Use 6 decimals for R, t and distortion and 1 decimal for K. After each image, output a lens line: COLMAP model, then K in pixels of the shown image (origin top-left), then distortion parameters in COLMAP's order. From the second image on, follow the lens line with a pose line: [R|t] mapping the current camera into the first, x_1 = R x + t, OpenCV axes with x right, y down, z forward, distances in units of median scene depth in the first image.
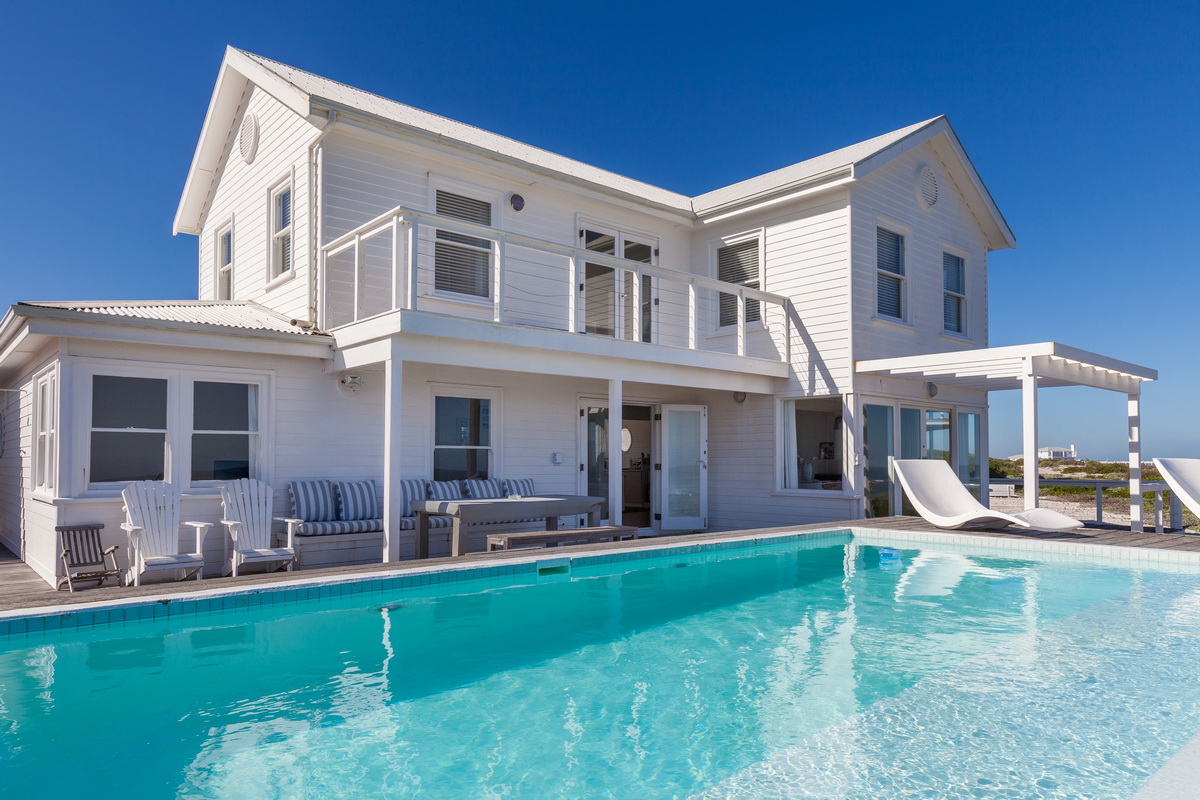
lens RADIAL K [[780.0, 0, 583.8], [0, 780.0, 436.2], [0, 0, 1]] dist [-0.001941, -0.004794]
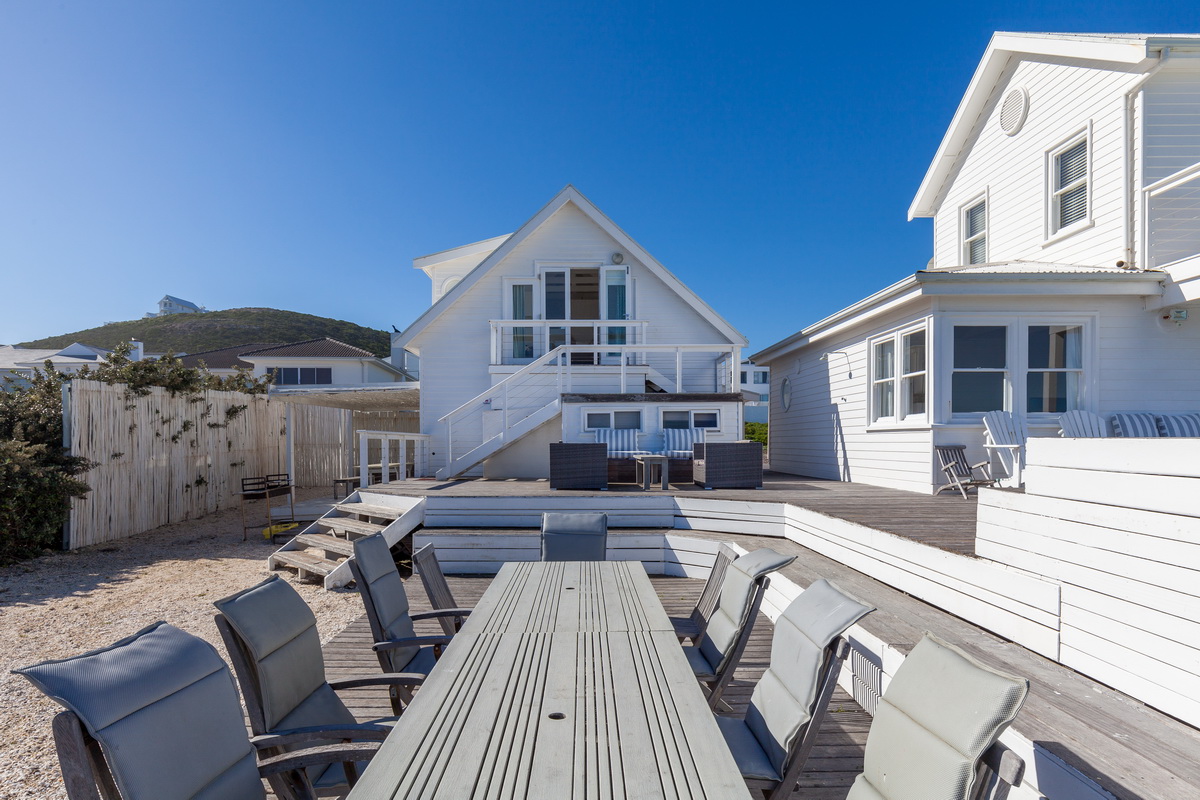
lens RADIAL K [[711.3, 0, 601.4], [0, 711.3, 441.1], [0, 0, 1]] dist [-0.001954, 0.001414]
pose [[0.763718, 0.002492, -0.645545, -0.219752], [0.020996, 0.999368, 0.028697, 0.040958], [0.645209, -0.035470, 0.763183, -0.158178]]
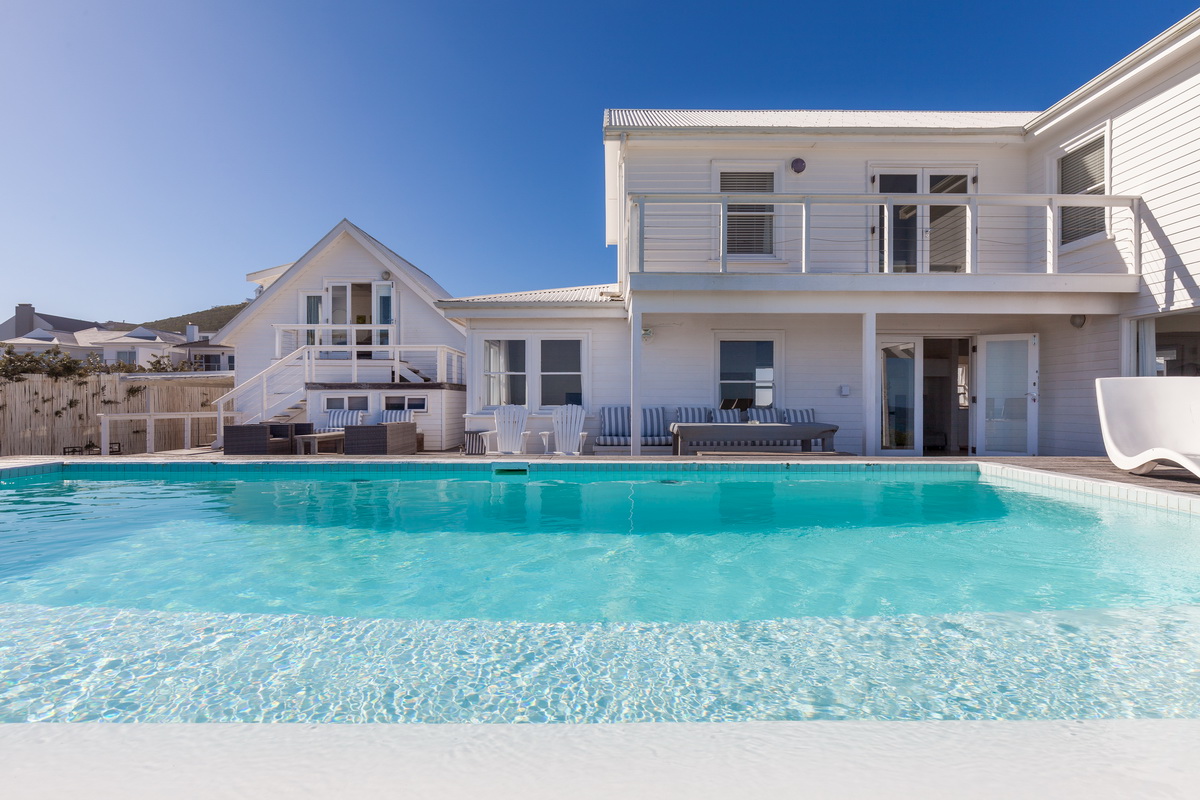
lens RADIAL K [[570.7, 0, 610.7], [0, 570.7, 397.9], [0, 0, 1]] dist [-0.007706, 0.001327]
pose [[0.761676, -0.000107, -0.647958, 0.233522], [0.019293, 0.999560, 0.022513, 0.013901], [0.647671, -0.029649, 0.761343, 0.173622]]
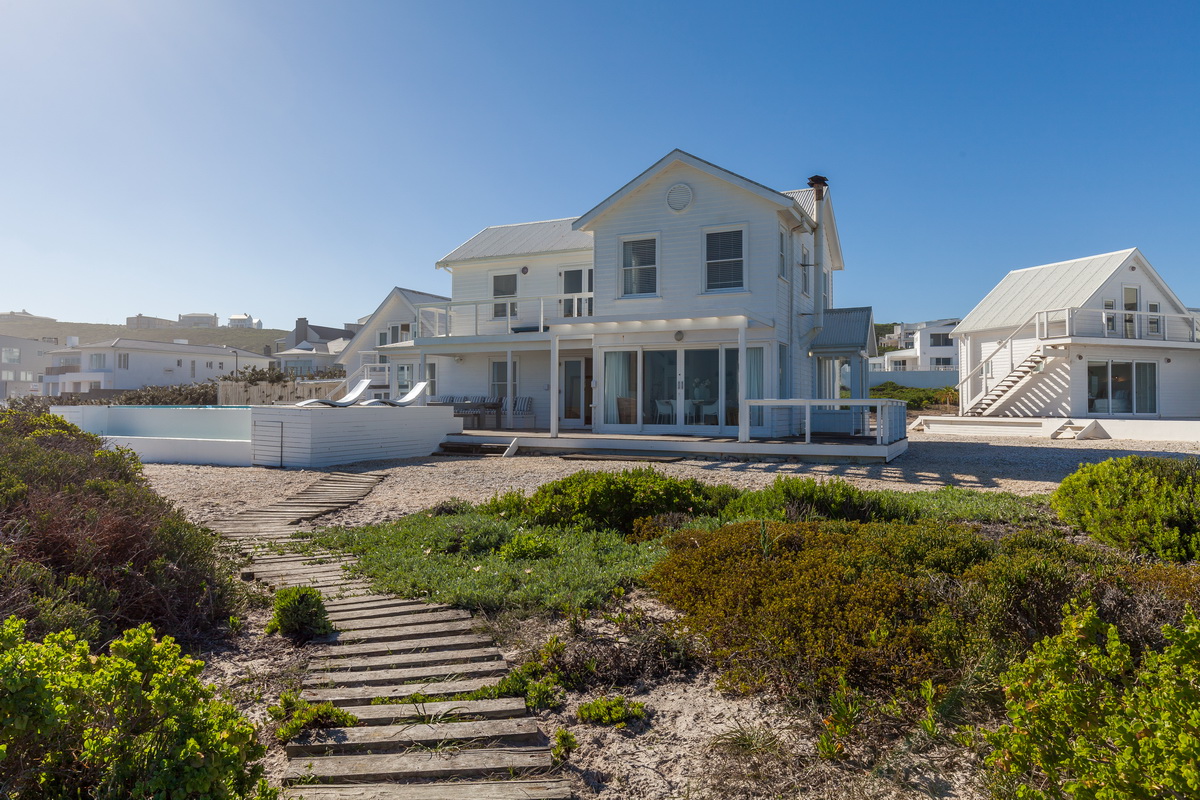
lens RADIAL K [[780.0, 0, 560.8], [0, 780.0, 379.7], [0, 0, 1]] dist [-0.001941, -0.004794]
pose [[0.363203, -0.027191, -0.931313, 1.878300], [0.019168, 0.999581, -0.021709, 0.050797], [0.931513, -0.009967, 0.363572, 0.289088]]
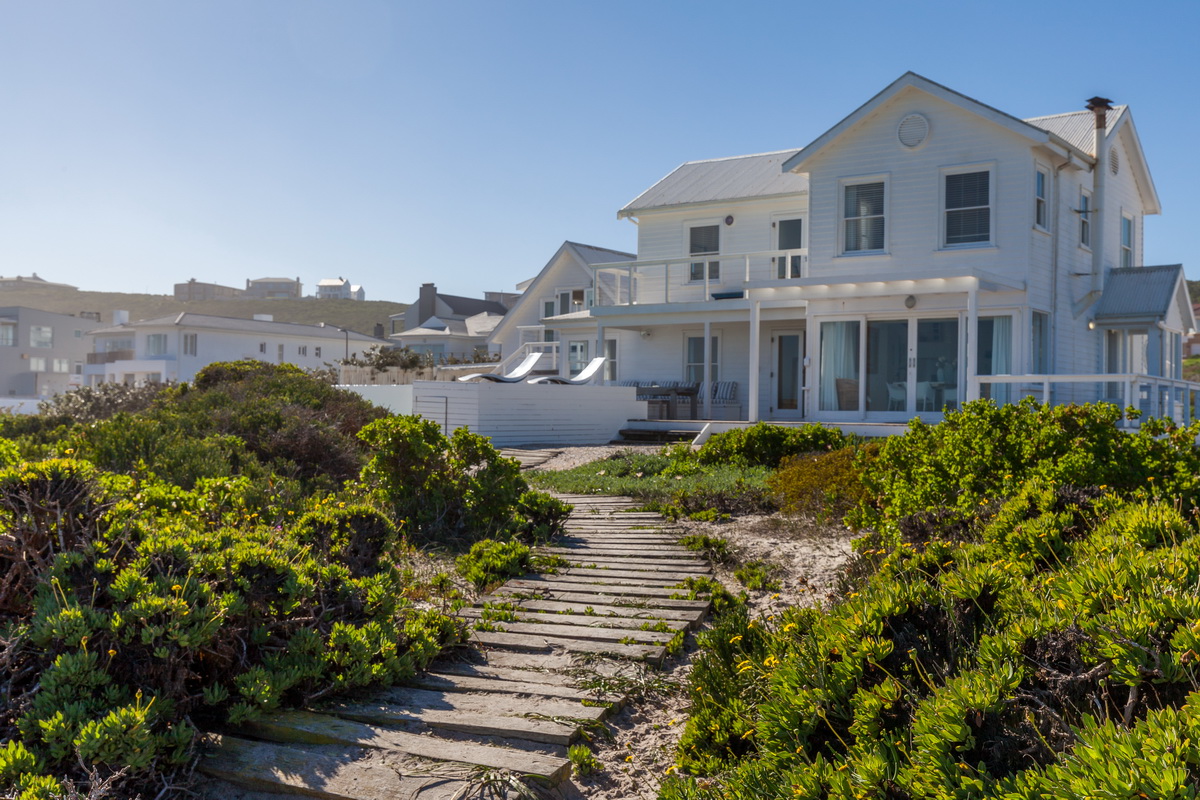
lens RADIAL K [[1213.4, 0, 651.3], [0, 1213.4, 402.4], [0, 0, 1]] dist [-0.000713, 0.000000]
pose [[0.235530, -0.006116, -0.971848, 2.338138], [0.010407, 0.999939, -0.003770, 0.101097], [0.971811, -0.009226, 0.235579, 0.199308]]
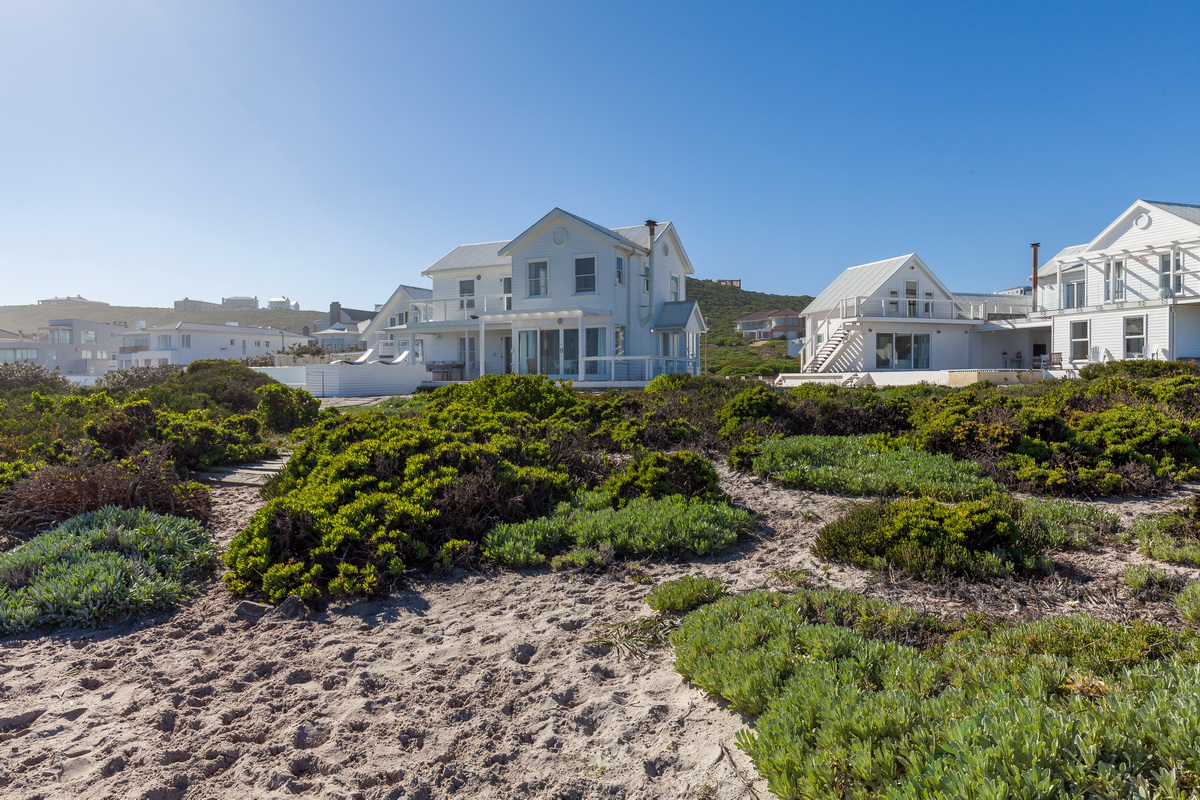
lens RADIAL K [[711.3, 0, 575.2], [0, 711.3, 390.6], [0, 0, 1]] dist [-0.001954, 0.001414]
pose [[0.364769, 0.016644, -0.930949, 2.745274], [0.030325, 0.999097, 0.029745, 0.097046], [0.930604, -0.039081, 0.363935, 0.254968]]
